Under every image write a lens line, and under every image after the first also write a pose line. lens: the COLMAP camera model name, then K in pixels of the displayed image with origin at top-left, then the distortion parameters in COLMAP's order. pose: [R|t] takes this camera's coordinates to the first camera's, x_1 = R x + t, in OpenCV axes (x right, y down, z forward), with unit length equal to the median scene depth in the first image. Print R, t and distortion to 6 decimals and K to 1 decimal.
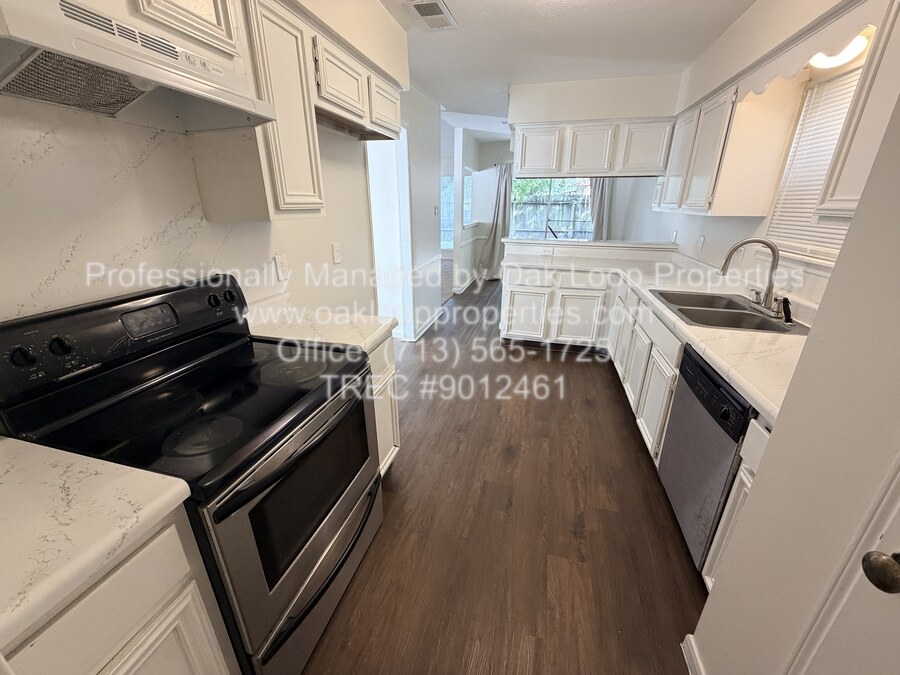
lens RADIAL K [[357.6, 0, 450.0], [0, 357.6, 337.5], [0, 0, 1]] dist [-0.000039, 0.000102]
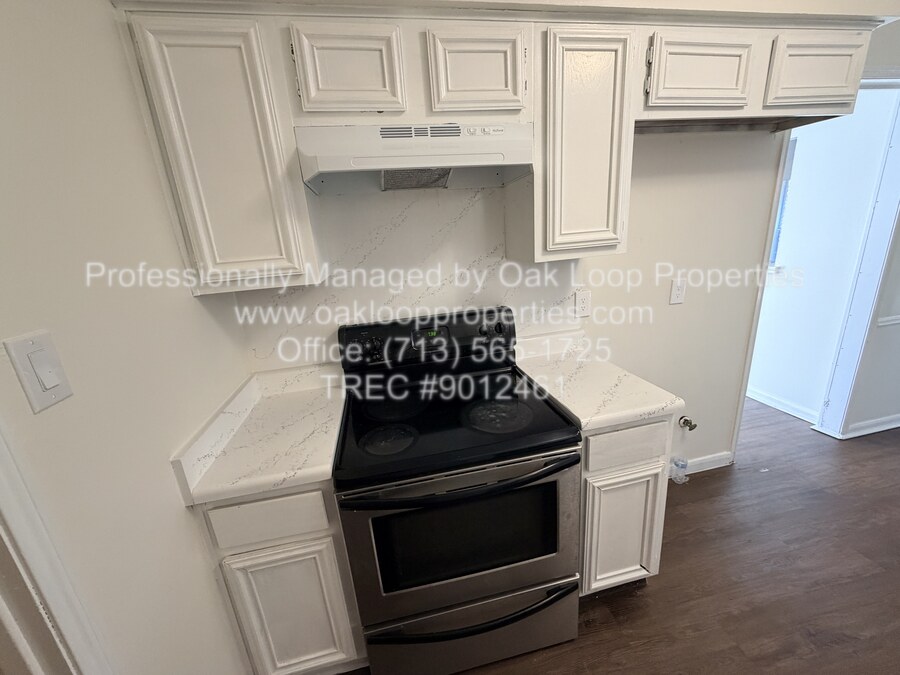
lens RADIAL K [[357.6, 0, 450.0], [0, 357.6, 337.5], [0, 0, 1]] dist [-0.000039, 0.000102]
pose [[0.439071, 0.217114, -0.871825, 0.283155], [-0.244554, 0.962605, 0.116558, -0.179113], [0.864529, 0.162031, 0.475748, 0.354231]]
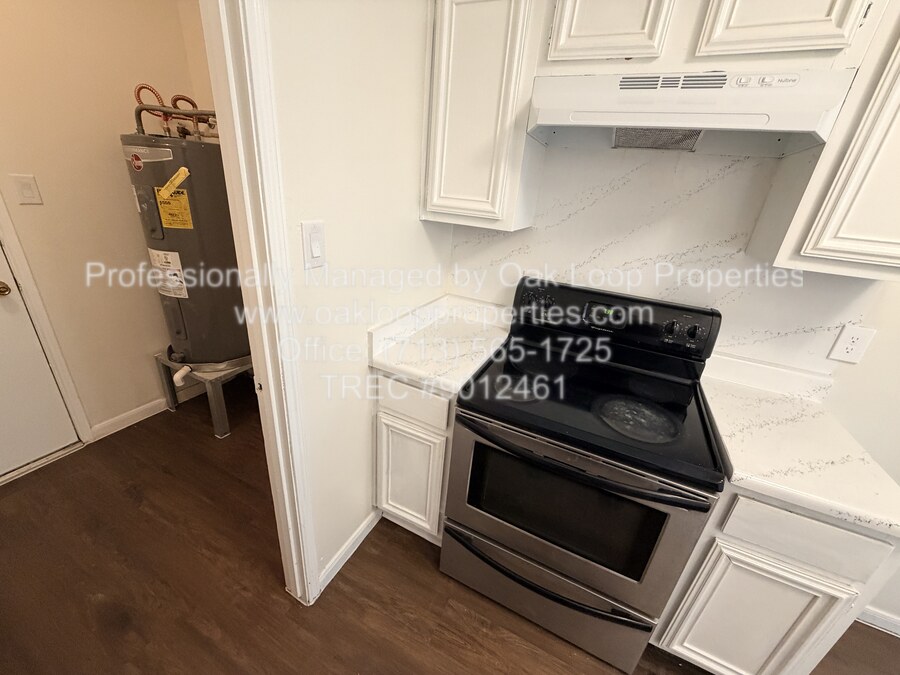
lens RADIAL K [[357.6, 0, 450.0], [0, 357.6, 337.5], [0, 0, 1]] dist [-0.000039, 0.000102]
pose [[-0.193449, 0.371740, -0.907958, 0.348497], [-0.420010, 0.804971, 0.419062, -0.227606], [0.886662, 0.462418, 0.000413, 0.455365]]
